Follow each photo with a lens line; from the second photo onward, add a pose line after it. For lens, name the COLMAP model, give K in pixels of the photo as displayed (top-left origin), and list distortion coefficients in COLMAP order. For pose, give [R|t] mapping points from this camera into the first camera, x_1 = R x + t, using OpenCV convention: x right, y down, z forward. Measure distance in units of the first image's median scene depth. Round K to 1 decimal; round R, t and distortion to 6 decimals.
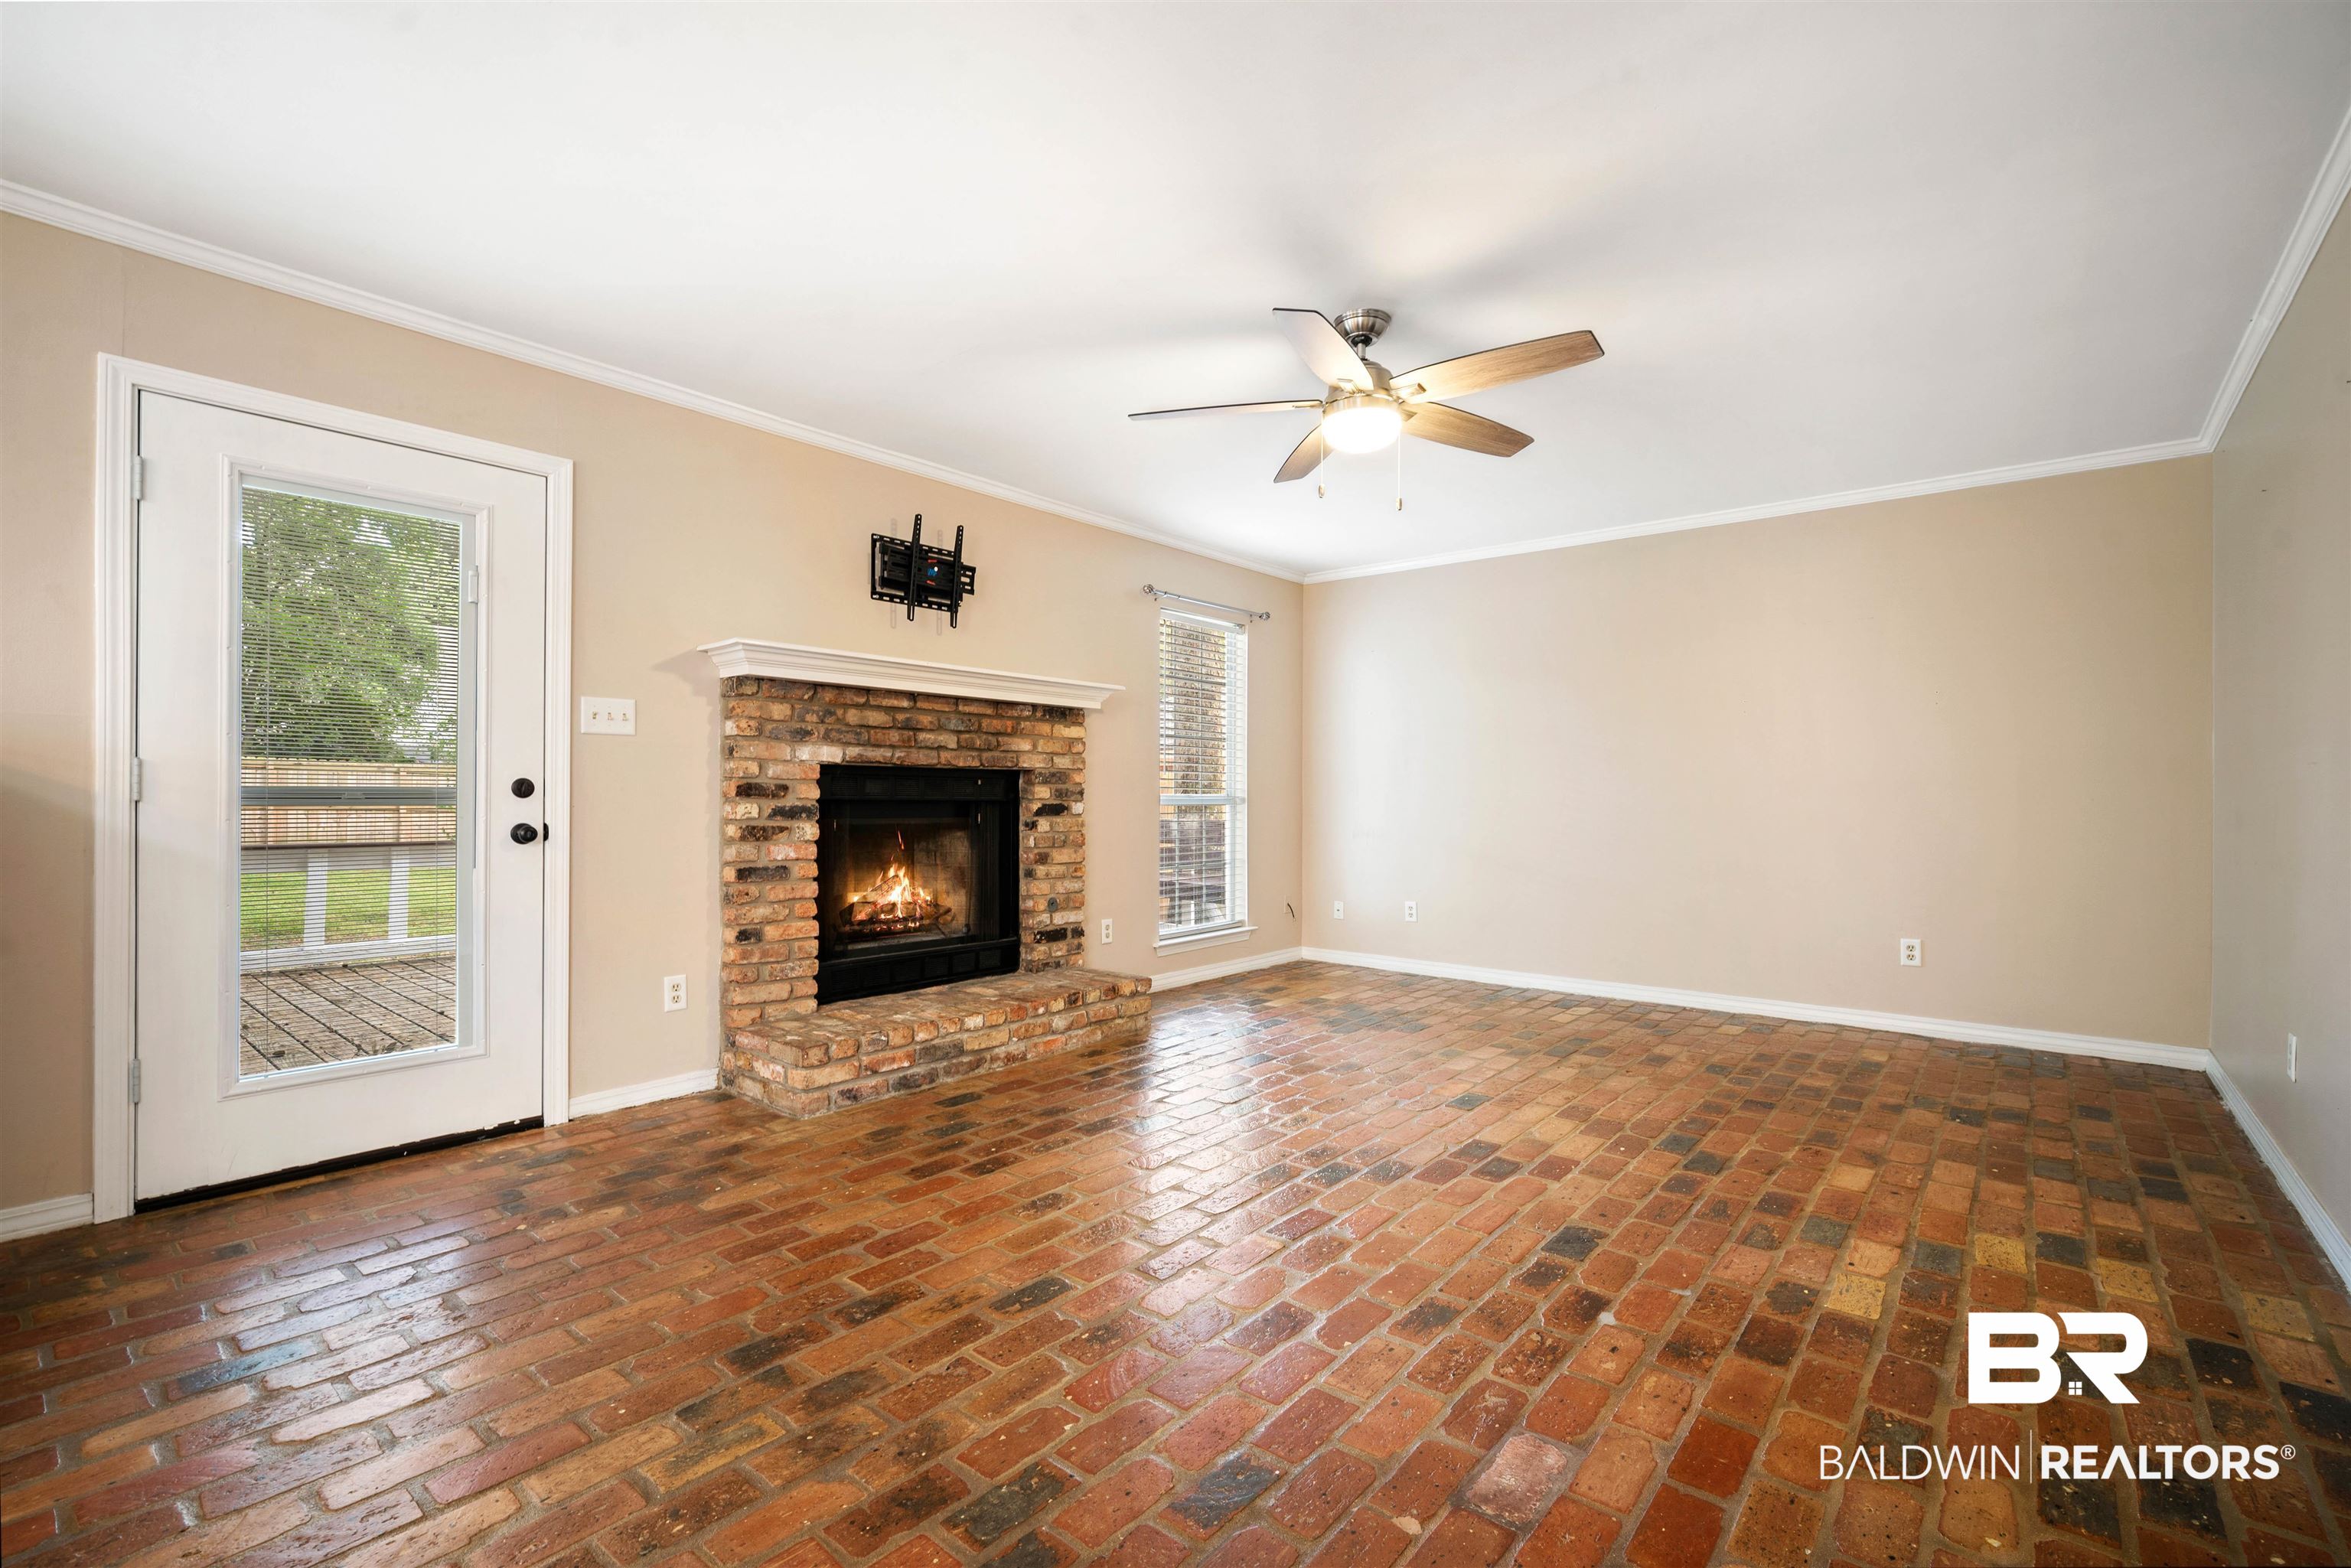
lens RADIAL K [[1031.4, 0, 1186.5], [0, 1031.4, 795.2], [0, 0, 1]] dist [-0.009506, 0.000409]
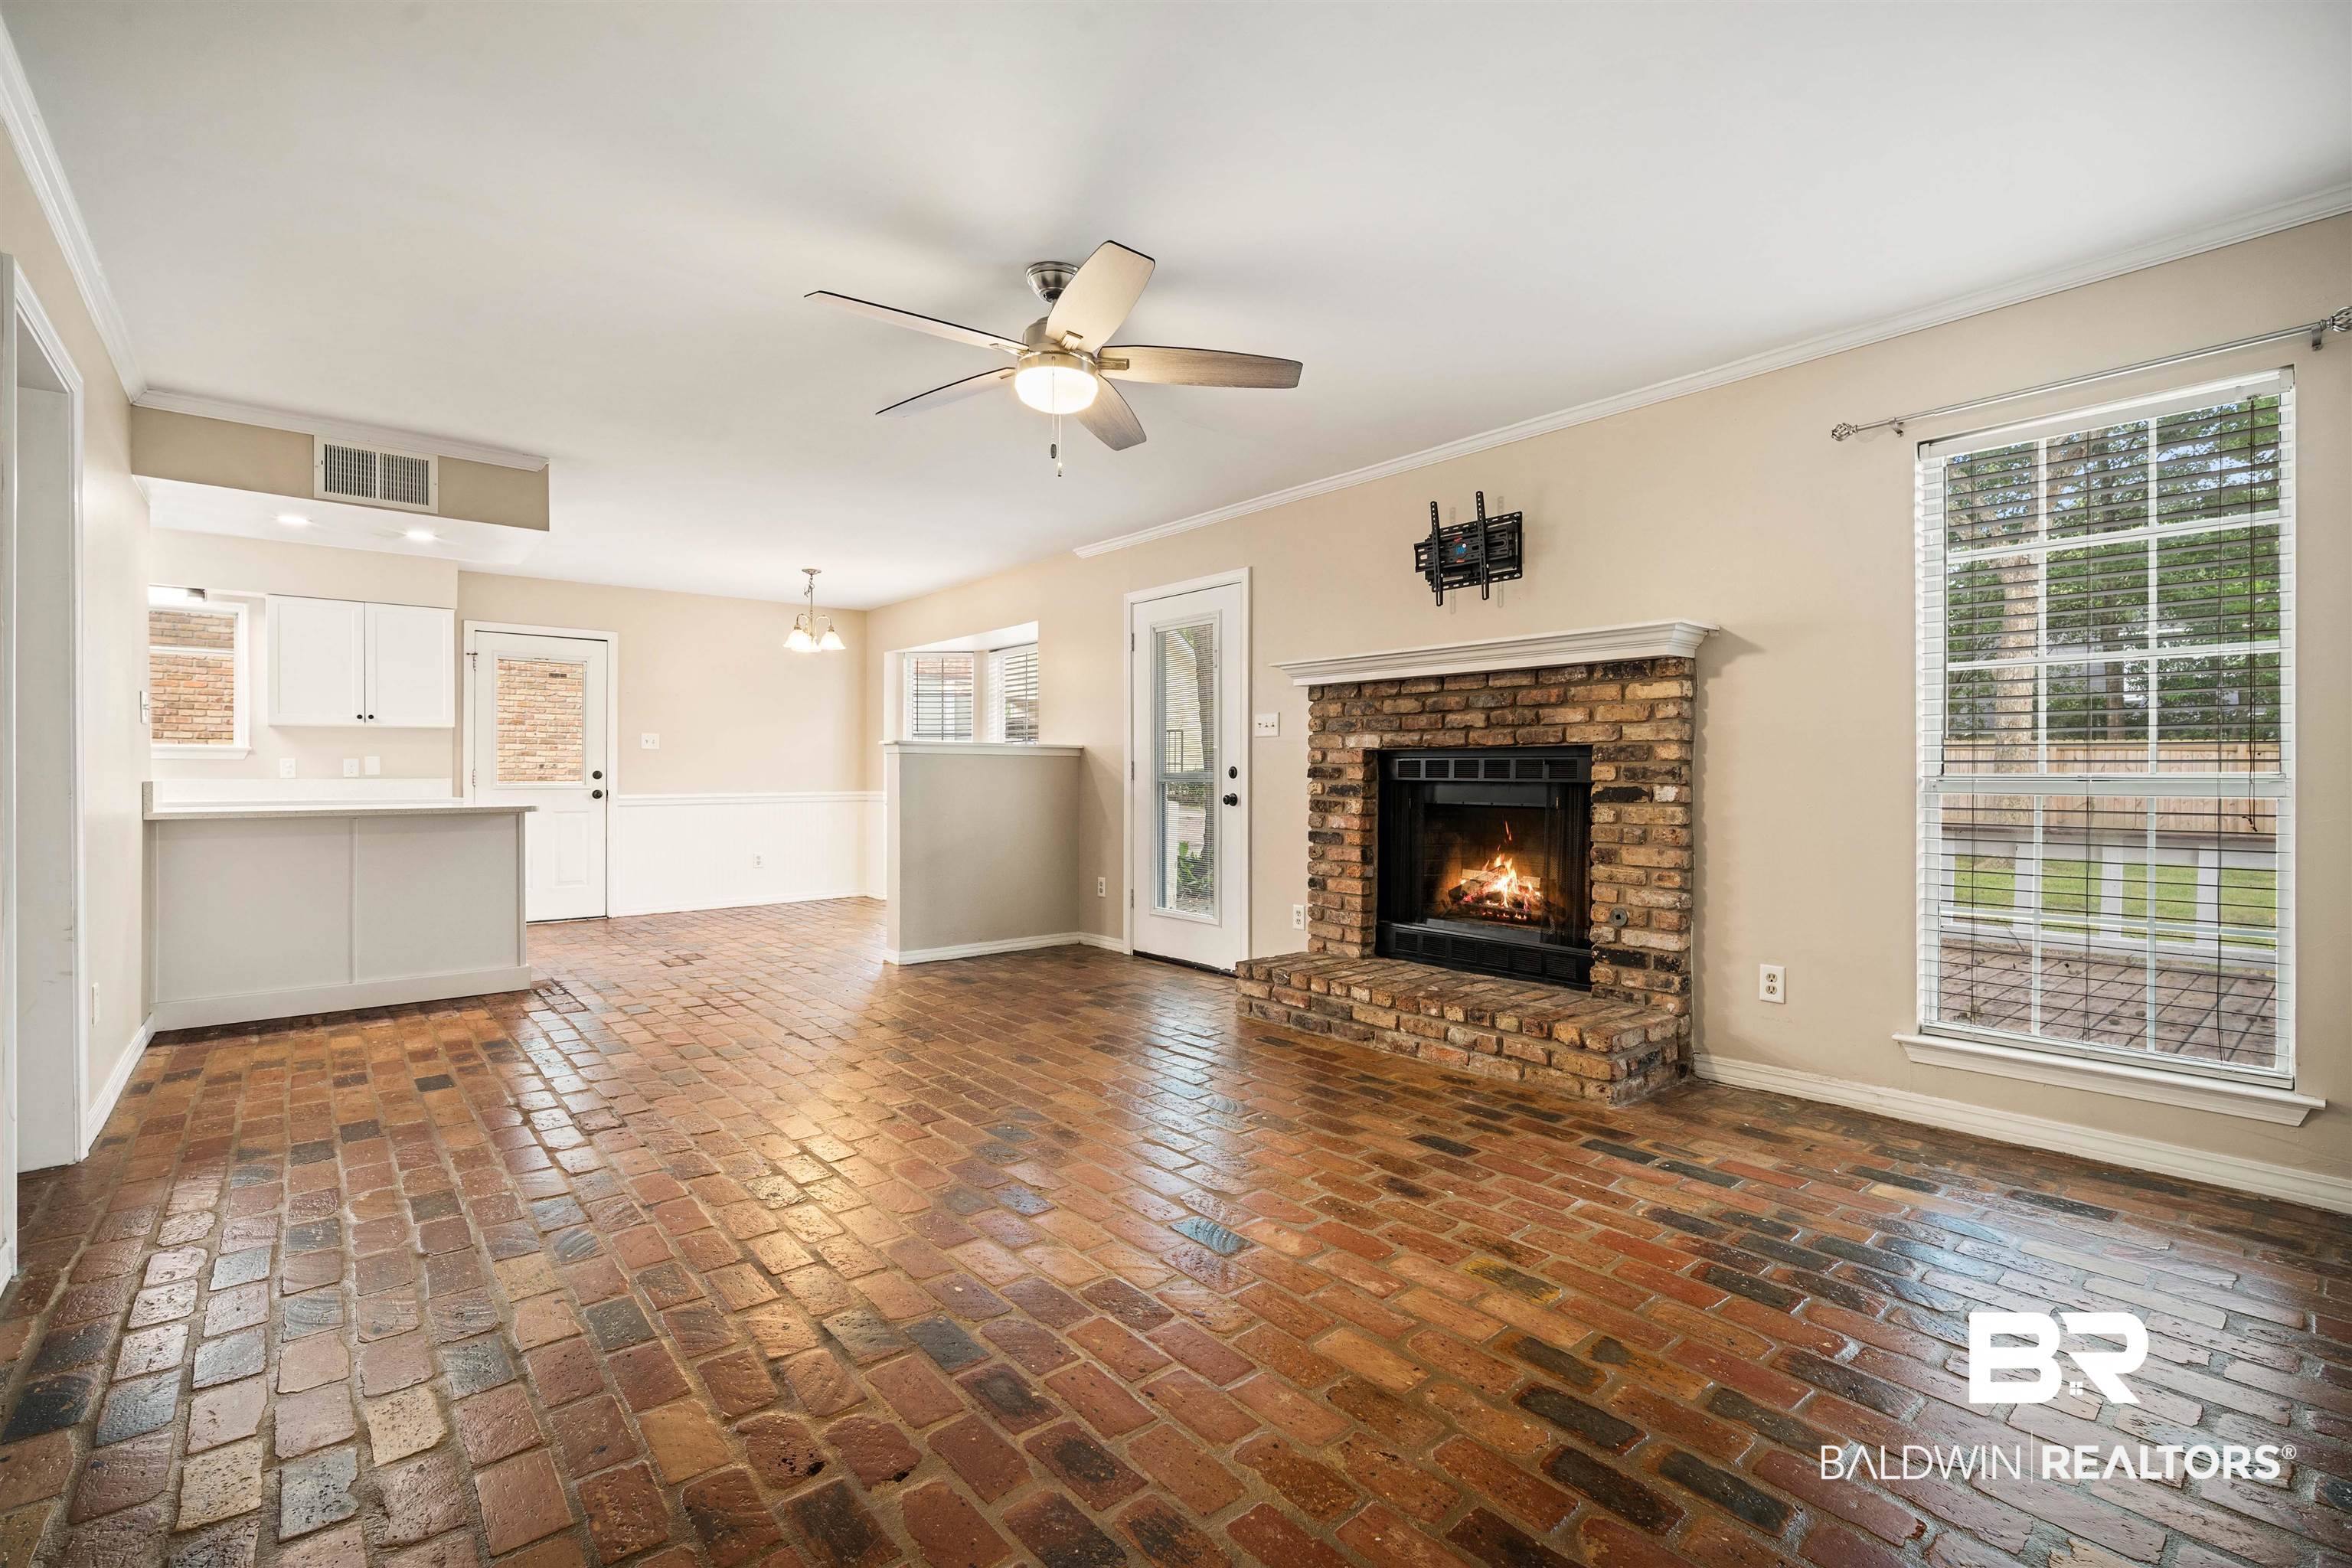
lens RADIAL K [[1031.9, 0, 1187.0], [0, 1031.9, 795.2], [0, 0, 1]] dist [-0.009506, 0.000409]
pose [[-0.170861, 0.015407, -0.985175, 0.850446], [-0.000839, 0.999875, 0.015782, 0.002846], [0.985295, 0.003523, -0.170827, 1.007255]]
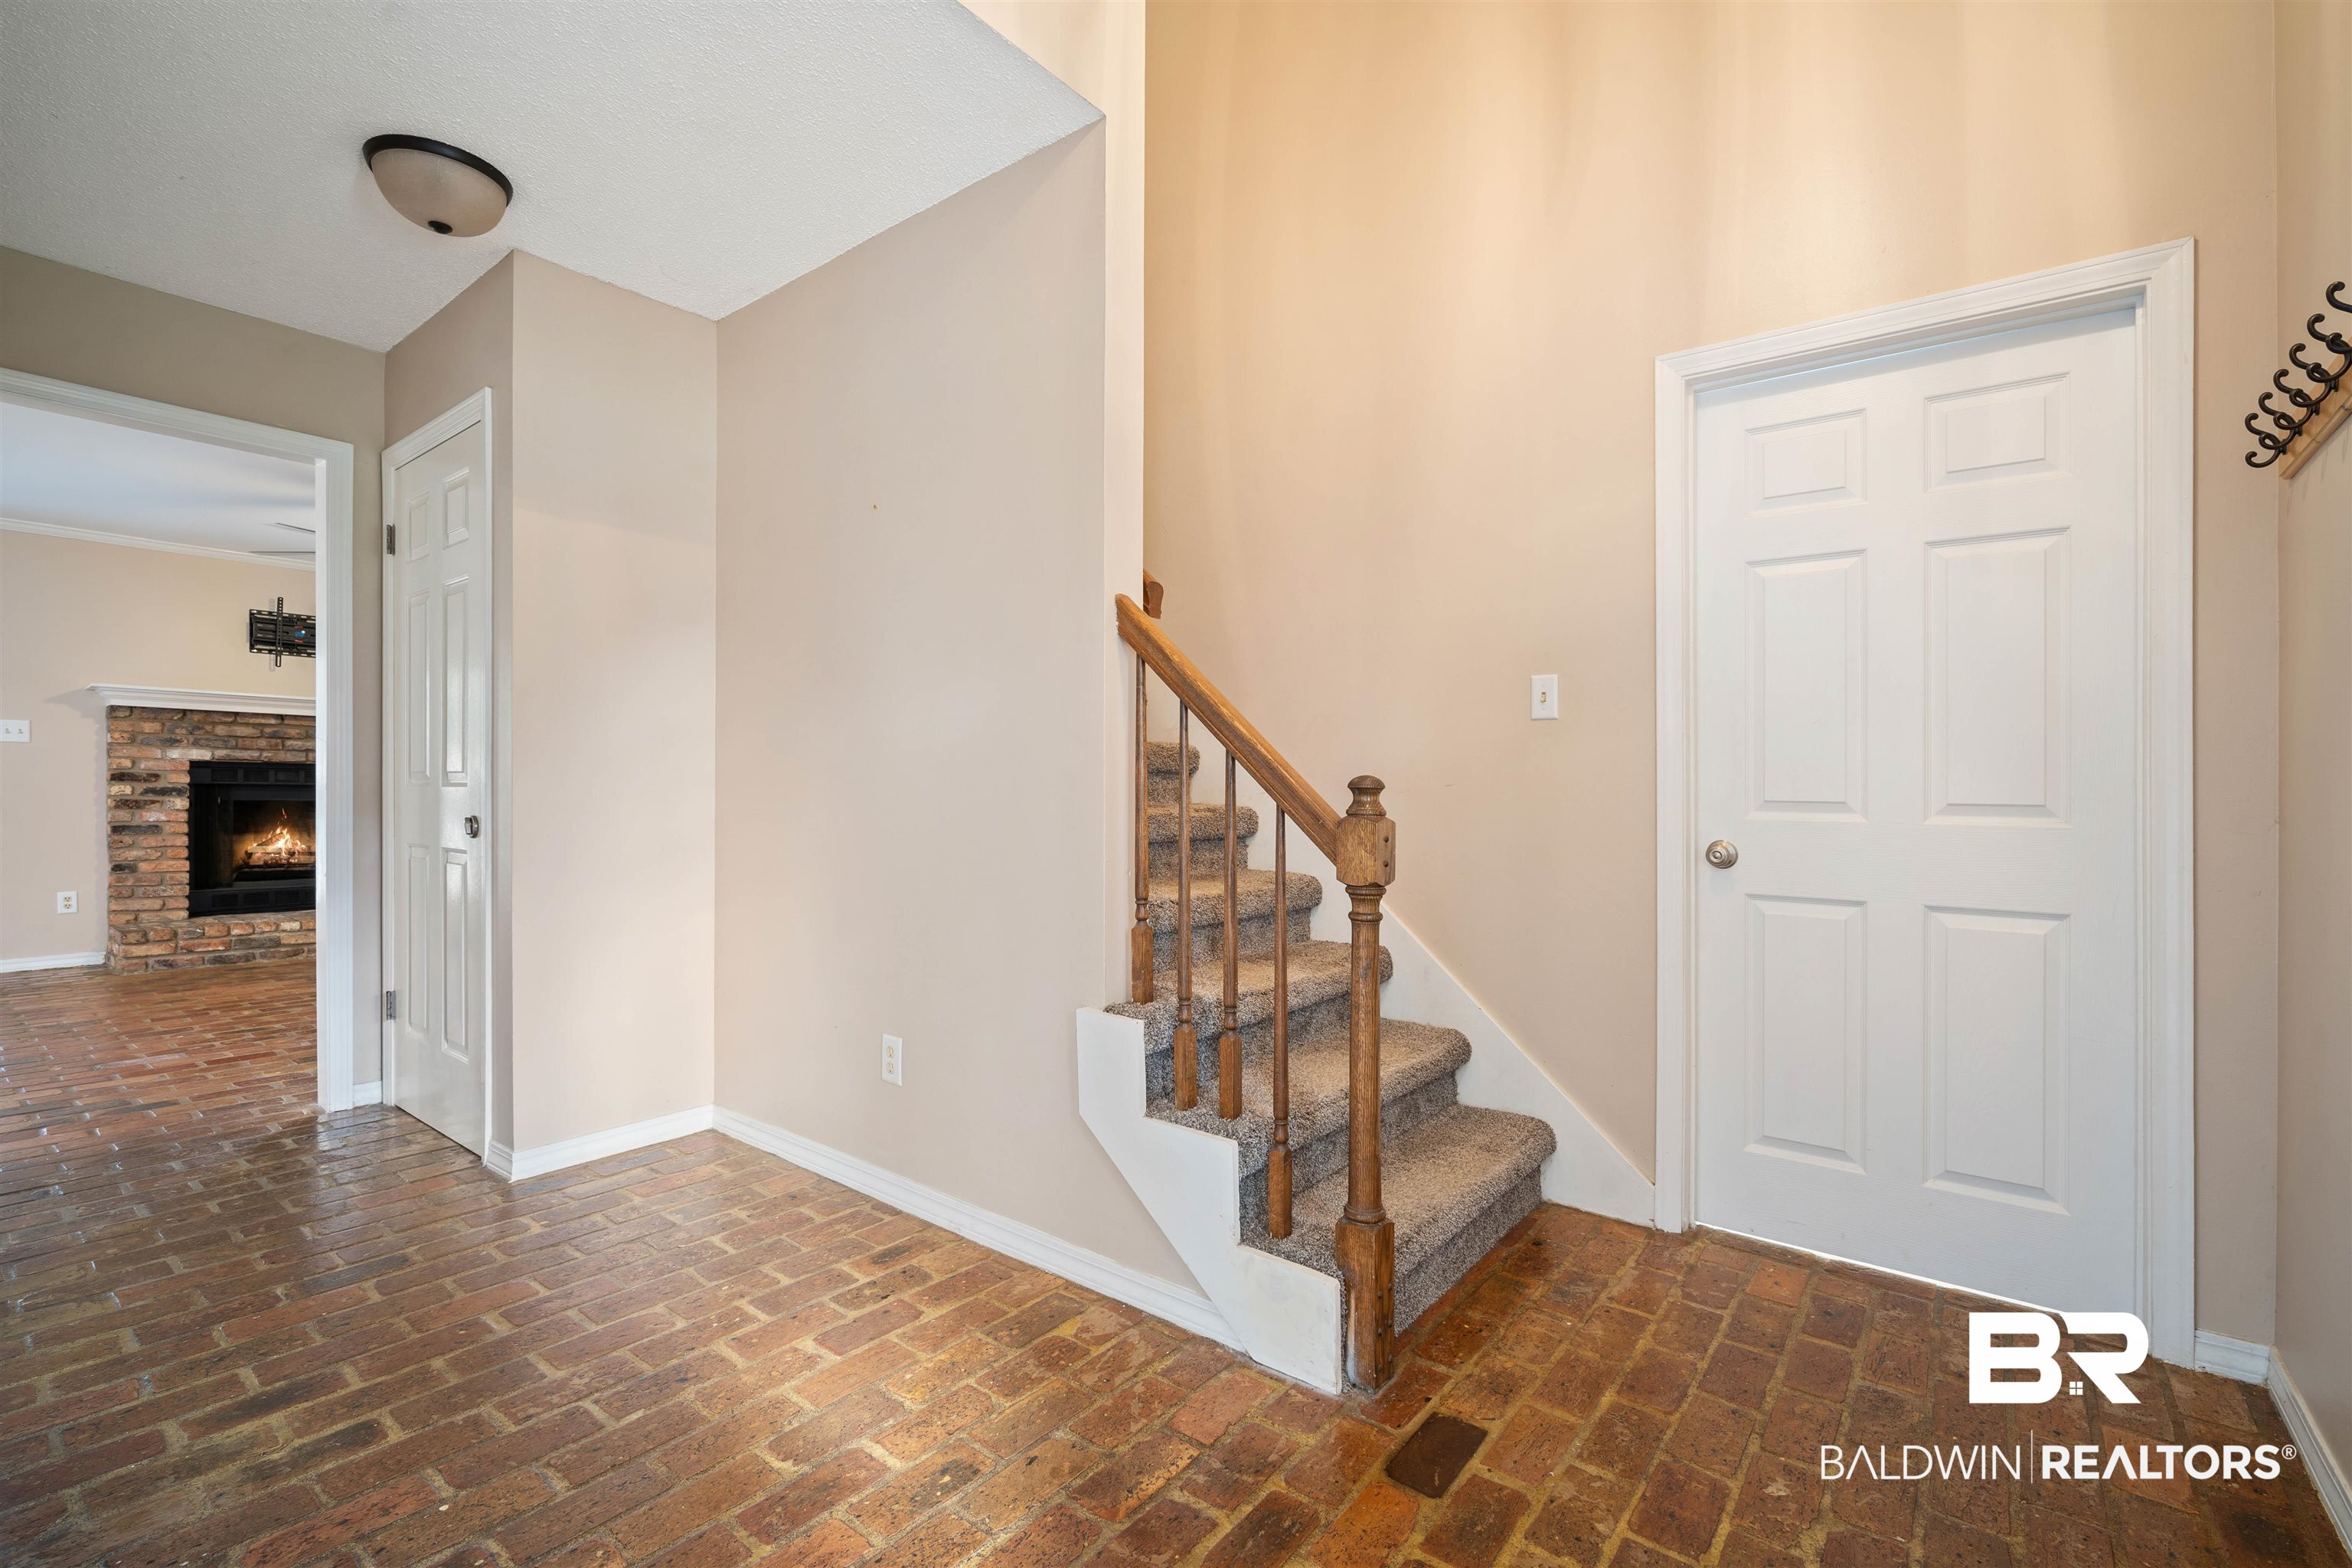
lens RADIAL K [[1040.9, 0, 1168.8], [0, 1040.9, 802.9], [0, 0, 1]] dist [0.001474, 0.000311]
pose [[0.999753, 0.008376, 0.020595, 1.102012], [-0.008676, 0.999857, 0.014525, -0.002126], [-0.020470, -0.014700, 0.999682, -0.615341]]
